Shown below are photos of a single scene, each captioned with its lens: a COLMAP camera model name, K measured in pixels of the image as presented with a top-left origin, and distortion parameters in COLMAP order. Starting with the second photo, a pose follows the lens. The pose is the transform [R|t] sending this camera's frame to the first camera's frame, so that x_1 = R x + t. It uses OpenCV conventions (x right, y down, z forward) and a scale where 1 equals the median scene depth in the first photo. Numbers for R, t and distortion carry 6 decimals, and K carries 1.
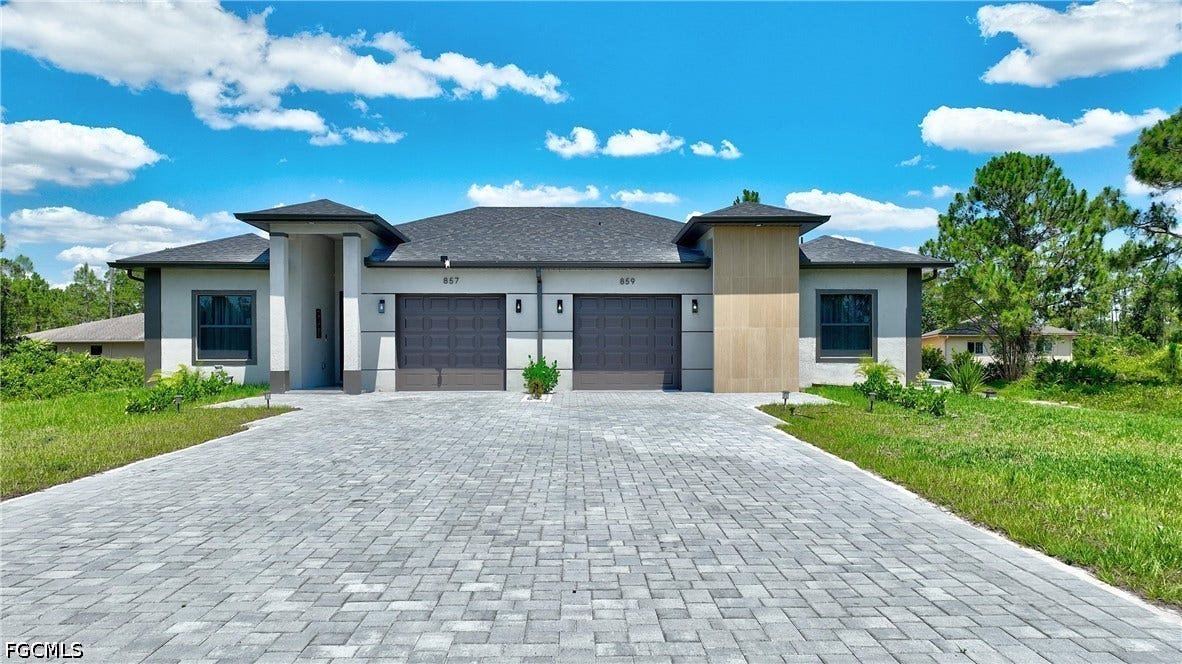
lens RADIAL K [[826.5, 0, 581.1], [0, 826.5, 334.6], [0, 0, 1]] dist [0.002531, 0.019703]
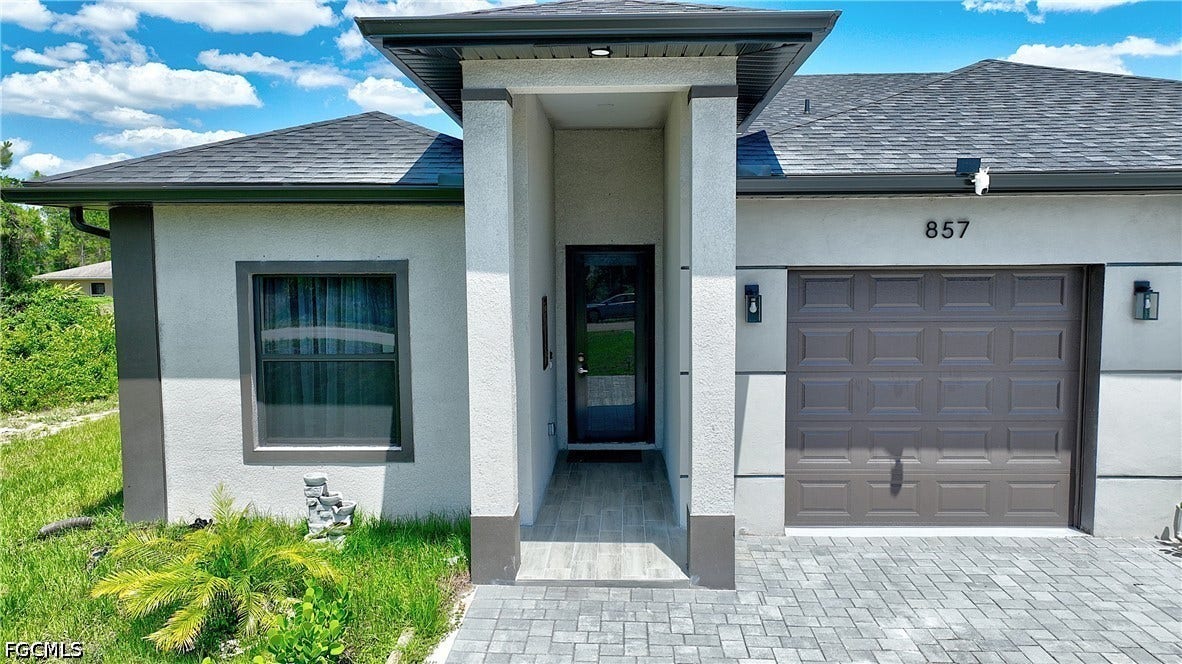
lens RADIAL K [[826.5, 0, 606.0], [0, 826.5, 316.3], [0, 0, 1]] dist [0.002531, 0.019703]
pose [[0.998761, -0.002139, -0.049723, -0.285992], [0.006082, 0.996833, 0.079290, -0.057220], [0.049396, -0.079494, 0.995611, 0.636542]]
